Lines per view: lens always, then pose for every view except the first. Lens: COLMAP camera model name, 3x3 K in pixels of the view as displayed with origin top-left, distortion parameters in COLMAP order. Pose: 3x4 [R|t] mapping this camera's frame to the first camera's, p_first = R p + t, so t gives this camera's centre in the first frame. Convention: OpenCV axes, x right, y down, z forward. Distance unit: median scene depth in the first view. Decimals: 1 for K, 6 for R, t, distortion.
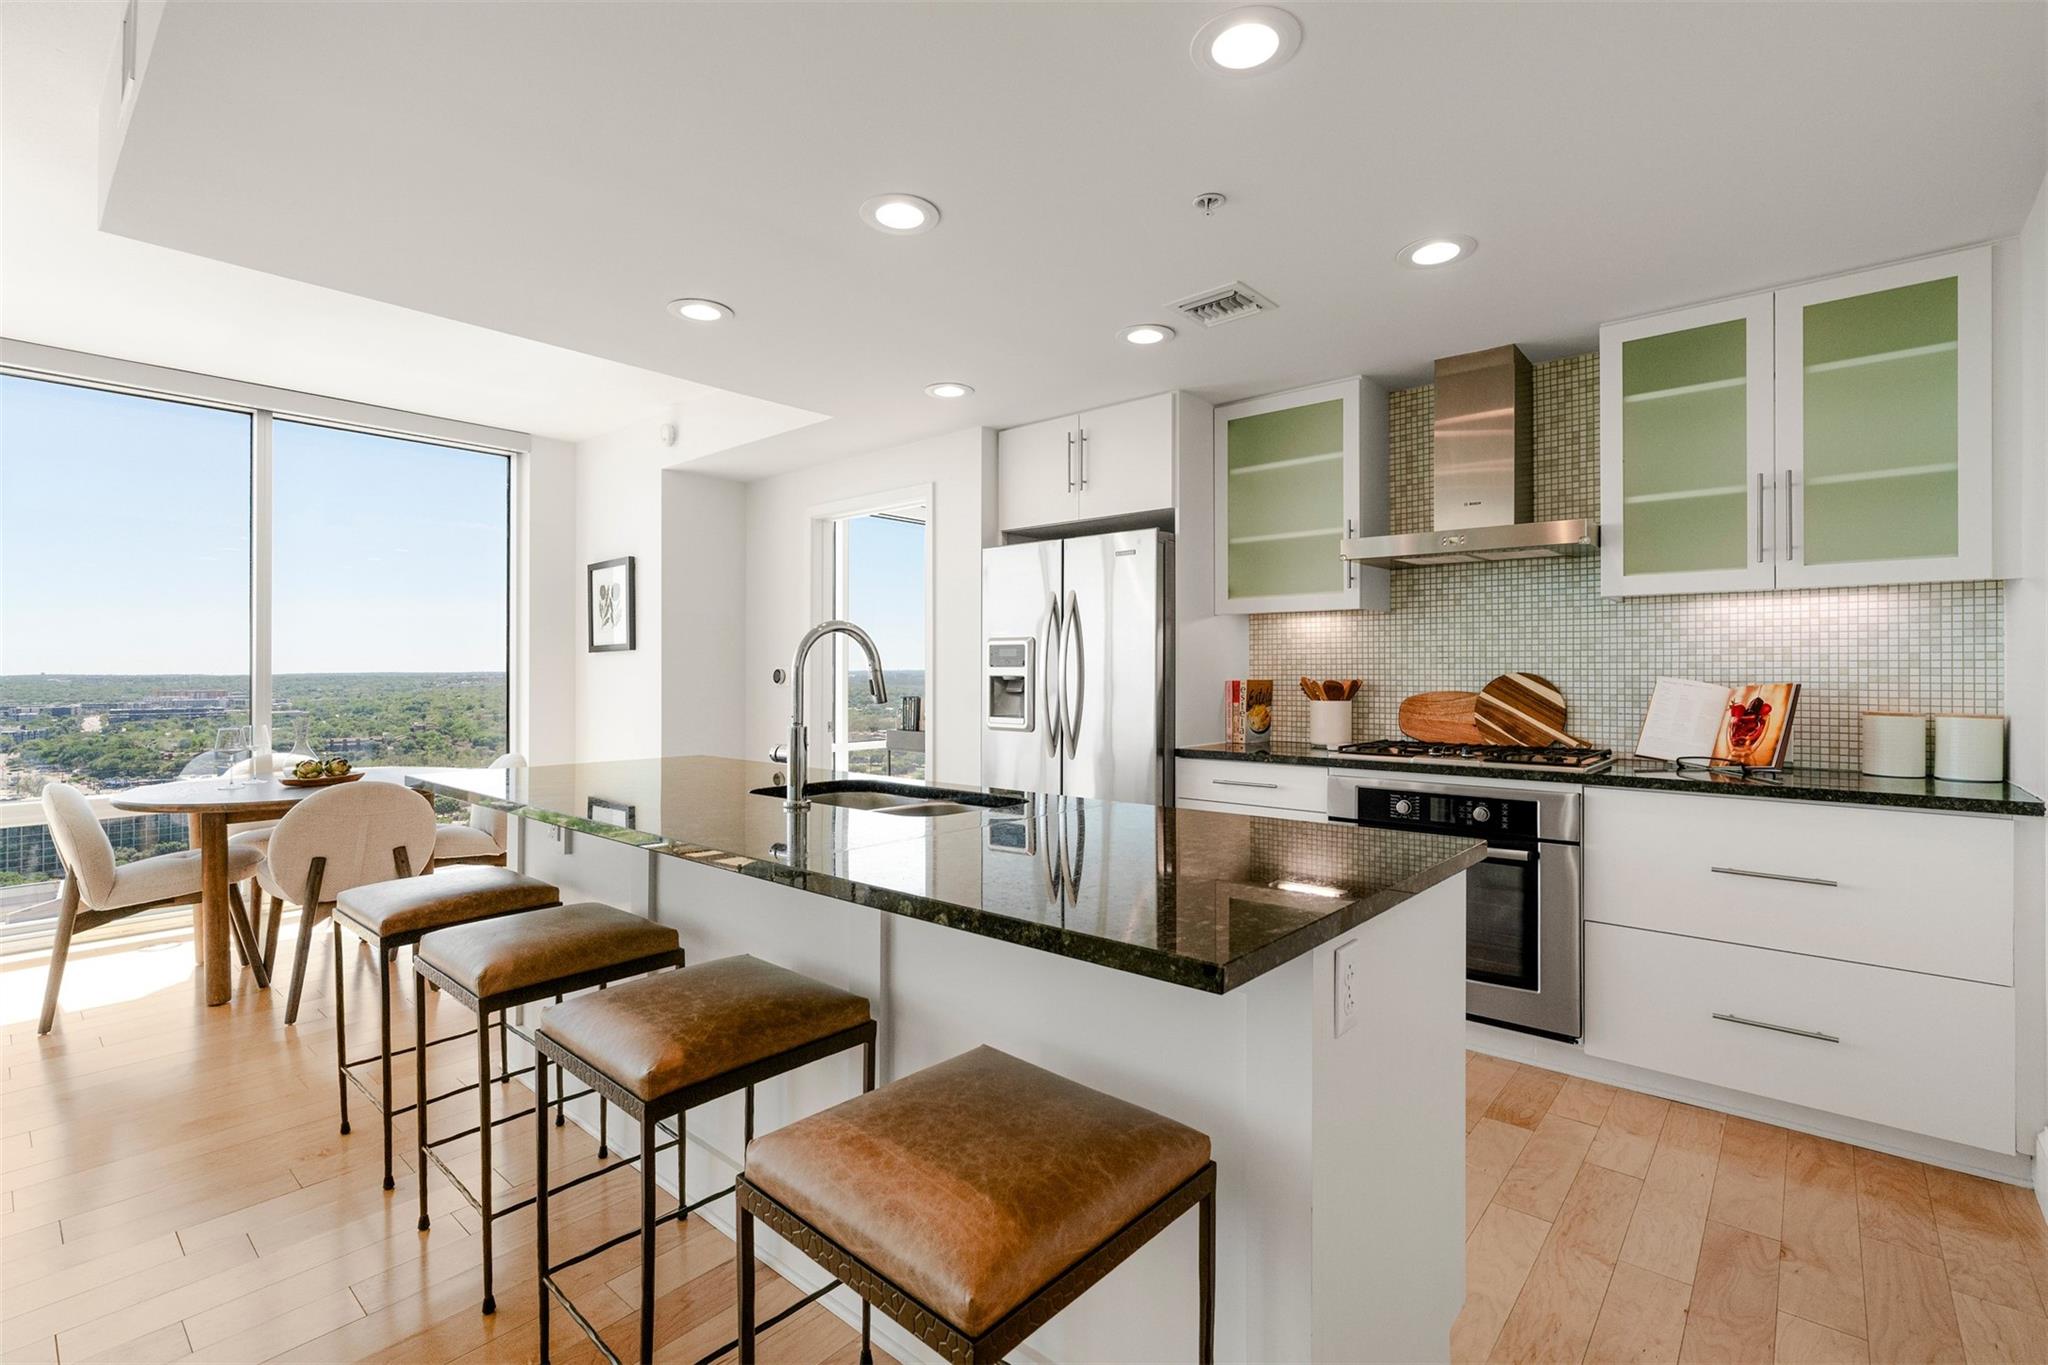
lens RADIAL K [[921.0, 0, 1022.8], [0, 921.0, 673.7], [0, 0, 1]] dist [-0.006275, 0.001631]
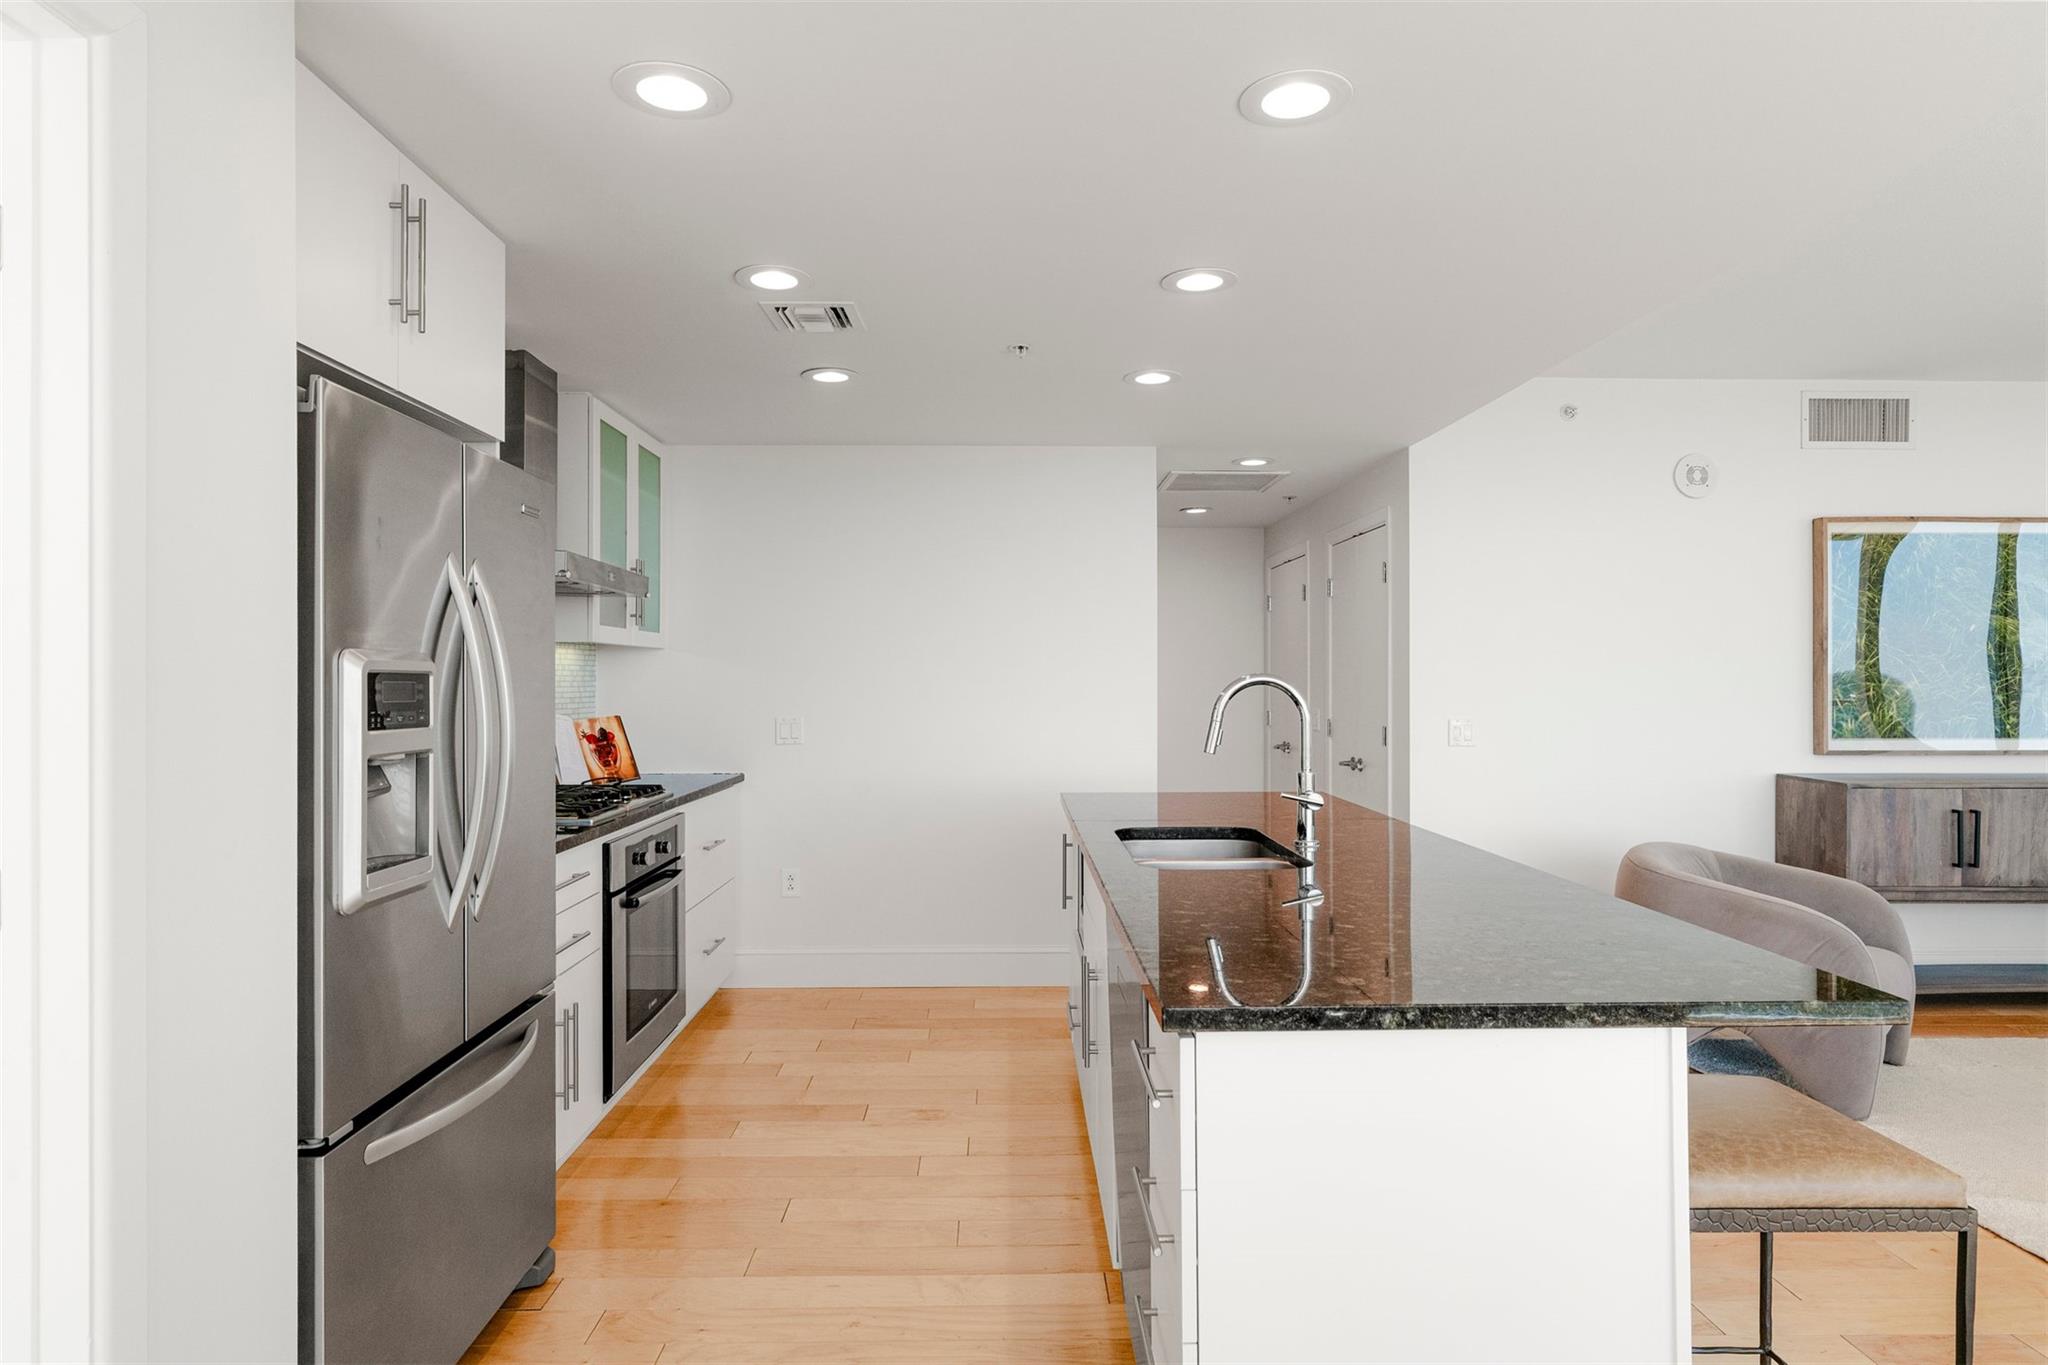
lens RADIAL K [[1141.0, 0, 1027.3], [0, 1141.0, 675.1], [0, 0, 1]] dist [0.002594, 0.000794]
pose [[-0.673489, 0.004359, 0.739184, -0.701509], [0.002696, 0.999990, -0.003441, -0.036183], [-0.739192, -0.000324, -0.673495, 1.472491]]
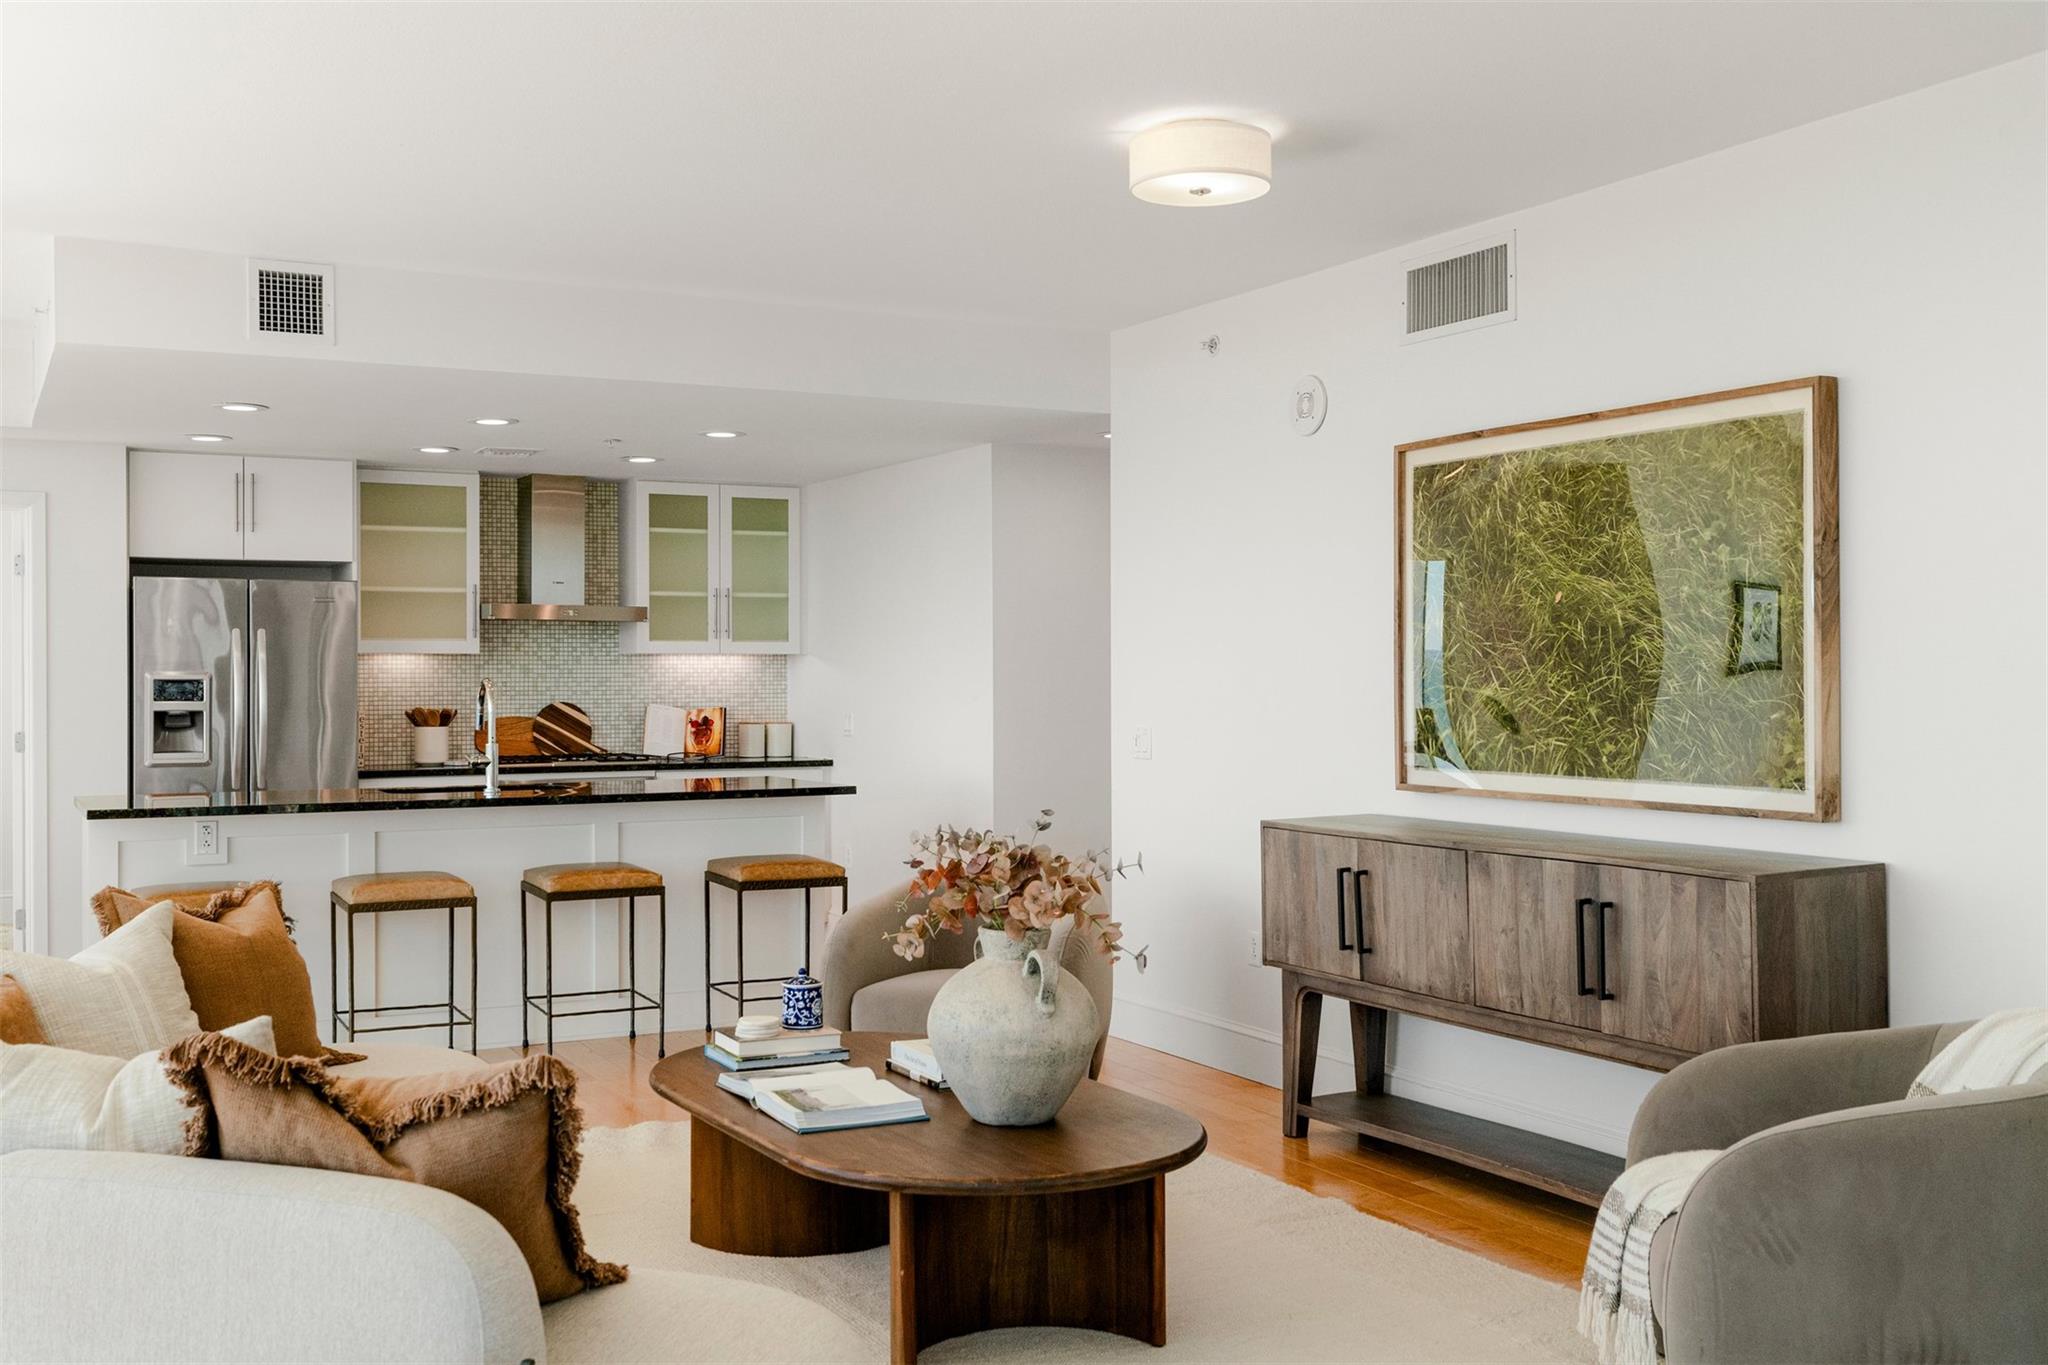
lens RADIAL K [[2008.6, 0, 1021.4], [0, 2008.6, 678.8], [0, 0, 1]] dist [0.009743, 0.016927]
pose [[0.360031, -0.001730, 0.932939, -2.224523], [0.004758, 0.999989, 0.000018, -0.035852], [-0.932928, 0.004433, 0.360035, -0.803488]]
